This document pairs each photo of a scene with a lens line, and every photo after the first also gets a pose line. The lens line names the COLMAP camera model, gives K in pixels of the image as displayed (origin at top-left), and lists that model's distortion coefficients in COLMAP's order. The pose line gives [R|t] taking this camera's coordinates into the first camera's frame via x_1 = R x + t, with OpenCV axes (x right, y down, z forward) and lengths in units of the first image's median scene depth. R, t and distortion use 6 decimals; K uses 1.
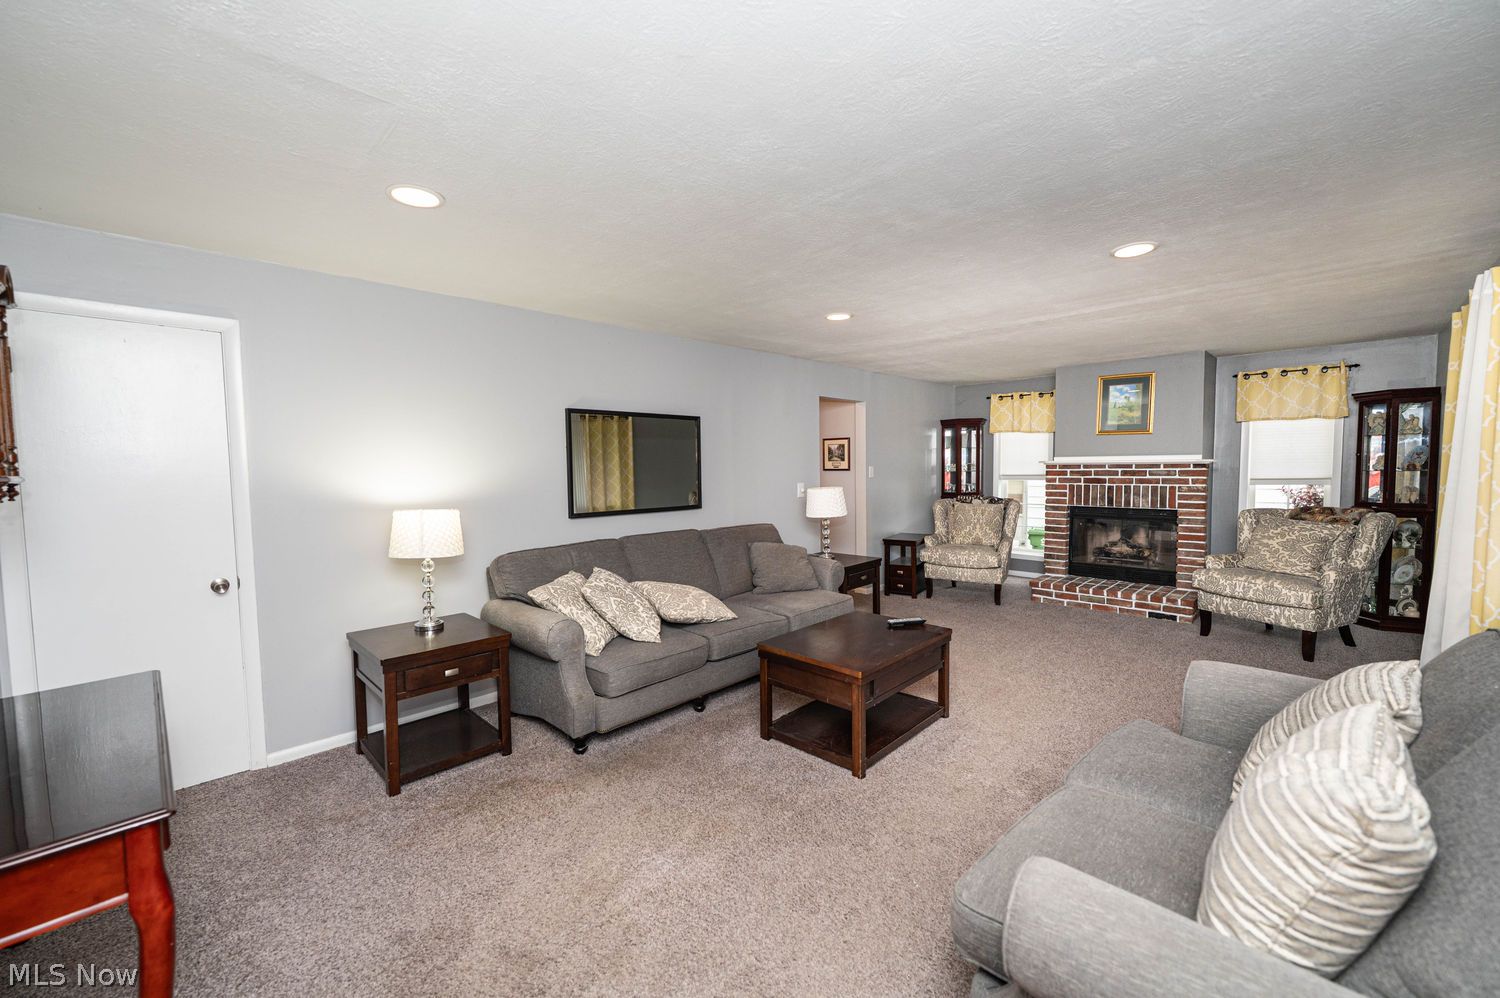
lens RADIAL K [[595.2, 0, 742.0], [0, 595.2, 496.4], [0, 0, 1]] dist [-0.001197, 0.000475]
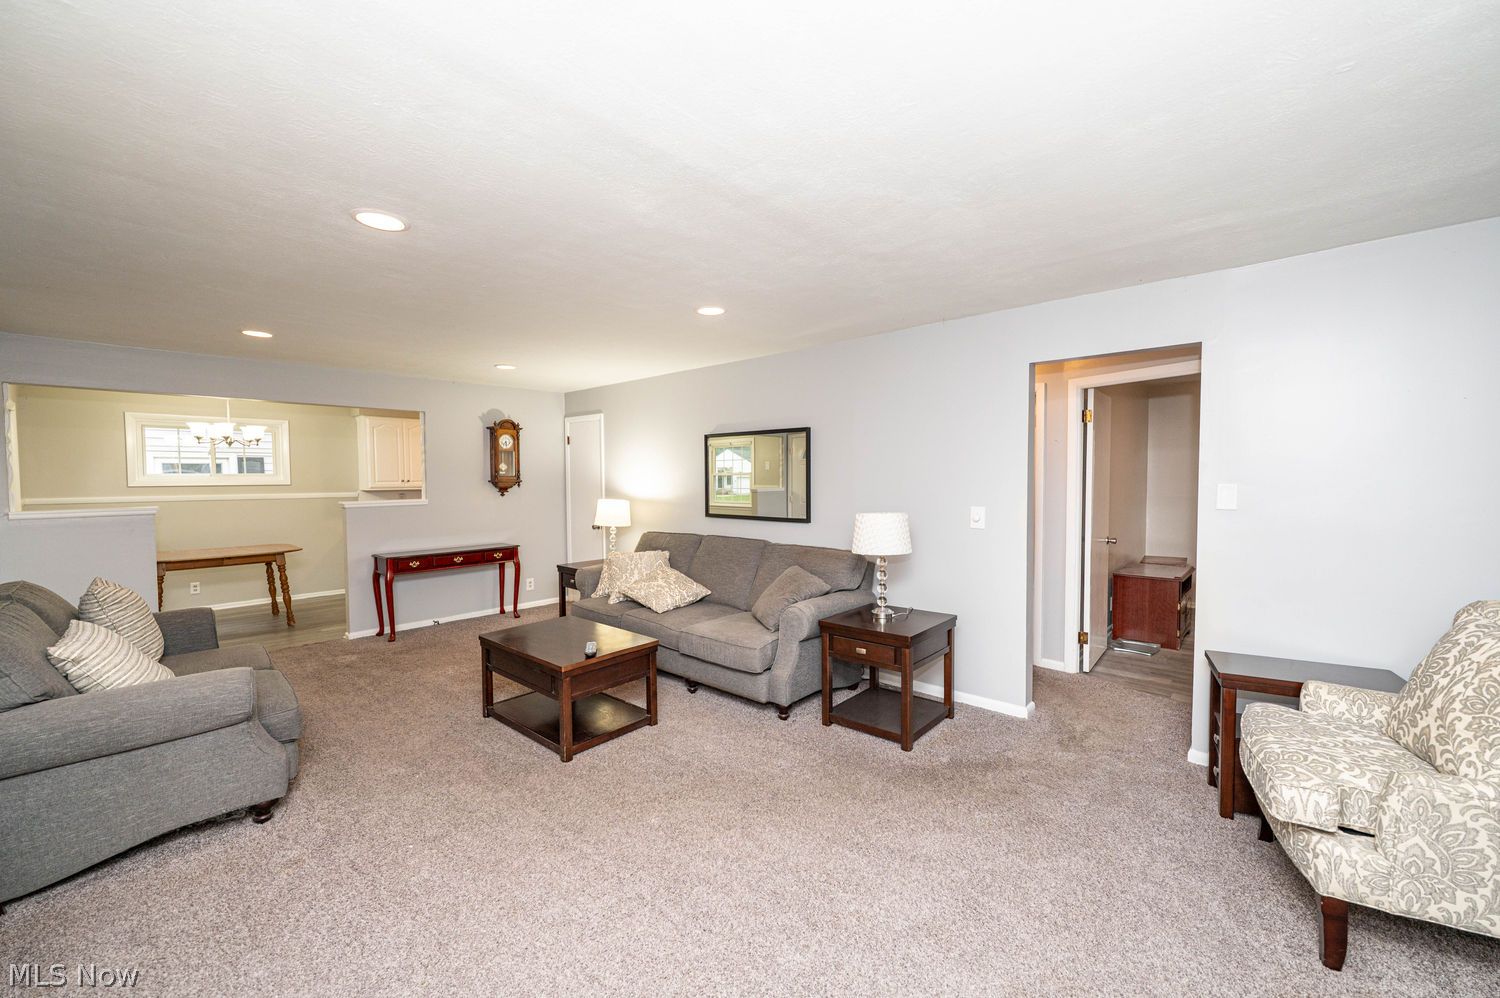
lens RADIAL K [[595.2, 0, 750.4], [0, 595.2, 497.3], [0, 0, 1]] dist [-0.001197, 0.000475]
pose [[0.049813, 0.047011, -0.997652, 0.715584], [-0.048916, 0.997808, 0.044576, -0.048825], [0.997560, 0.046580, 0.052003, 0.697525]]
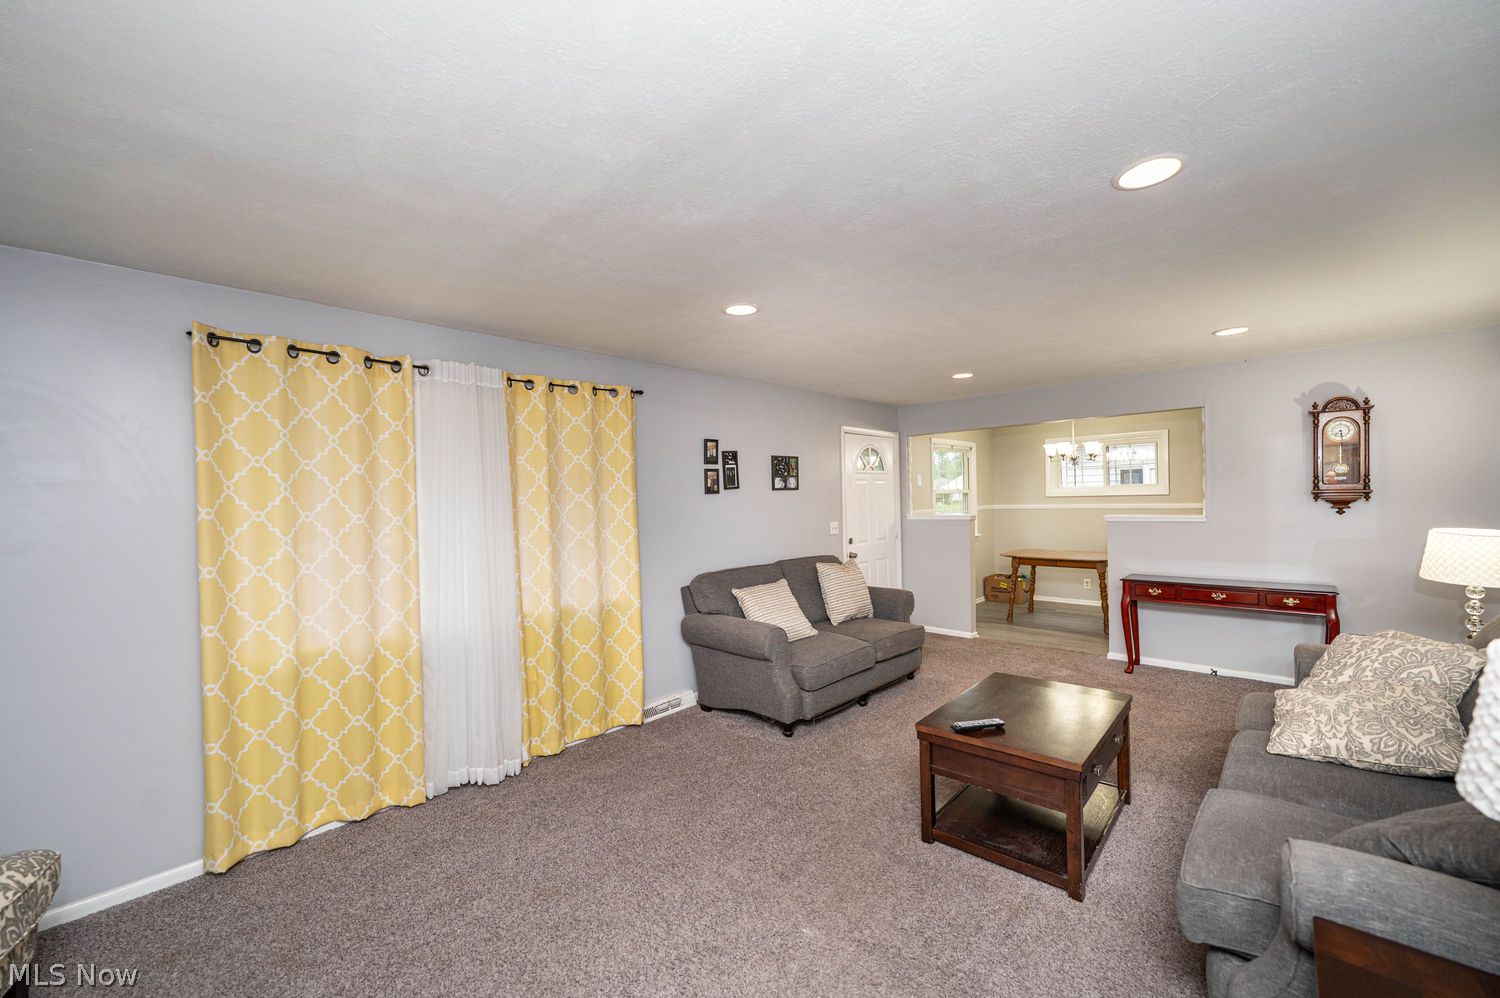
lens RADIAL K [[595.2, 0, 742.8], [0, 595.2, 500.8], [0, 0, 1]] dist [-0.001197, 0.000475]
pose [[-0.998745, 0.037974, -0.032645, 0.334309], [0.035900, 0.997435, 0.061917, -0.067798], [0.034913, 0.060667, -0.997547, 0.995828]]
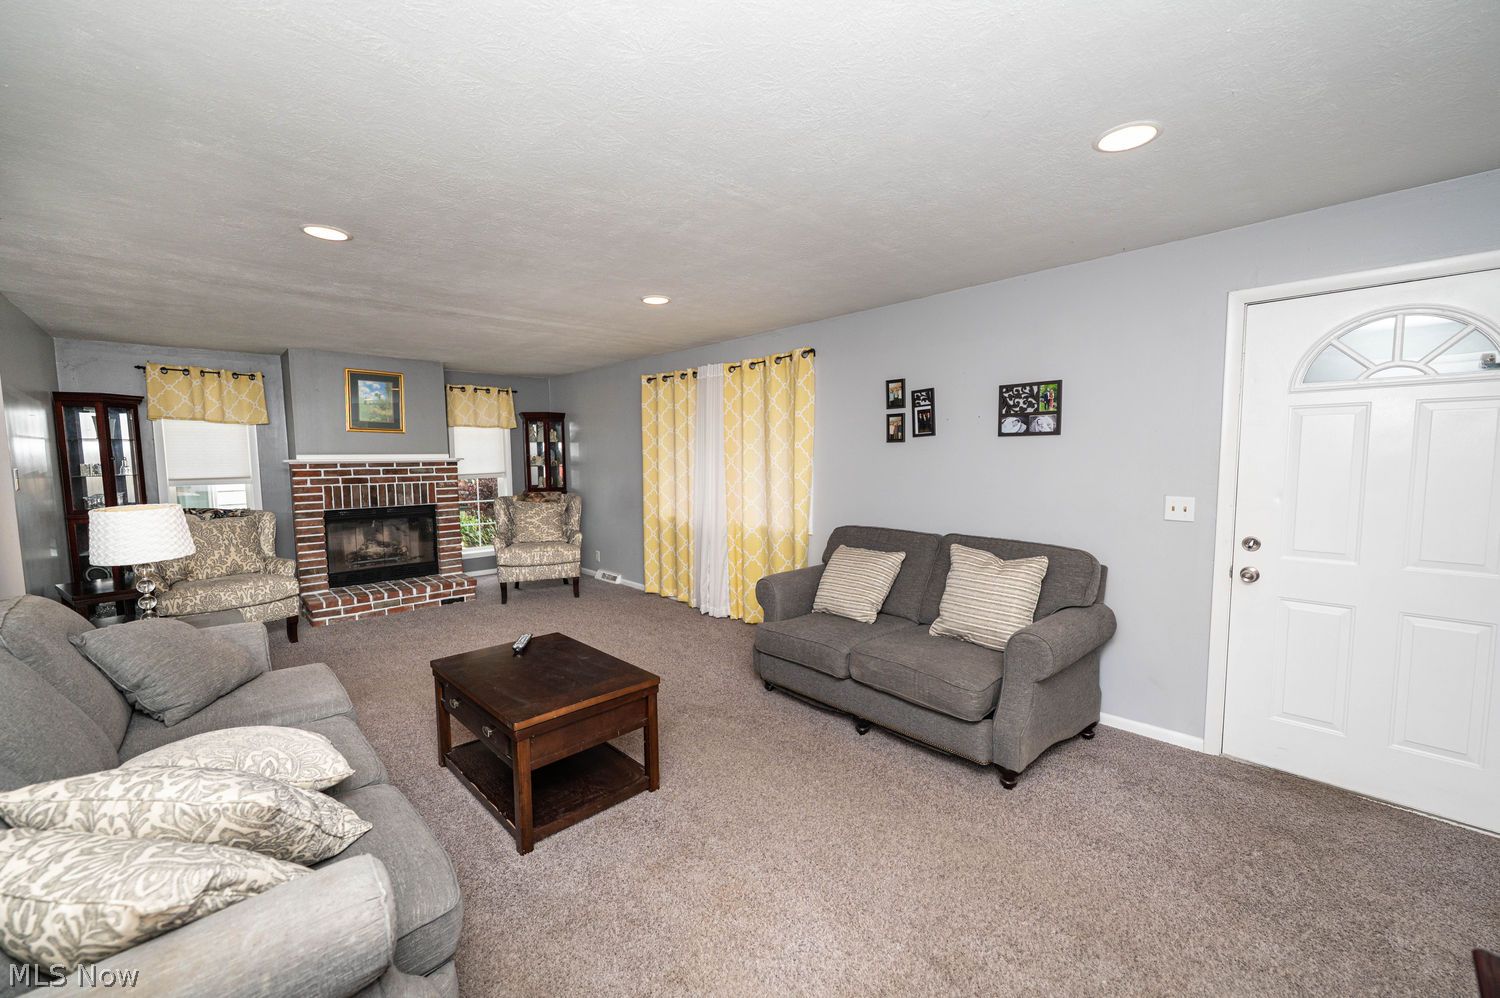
lens RADIAL K [[595.2, 0, 754.8], [0, 595.2, 500.6], [0, 0, 1]] dist [-0.001197, 0.000475]
pose [[0.019466, -0.065445, 0.997666, -0.337573], [0.061402, 0.996050, 0.064141, -0.017473], [-0.997923, 0.060010, 0.023407, 0.373617]]
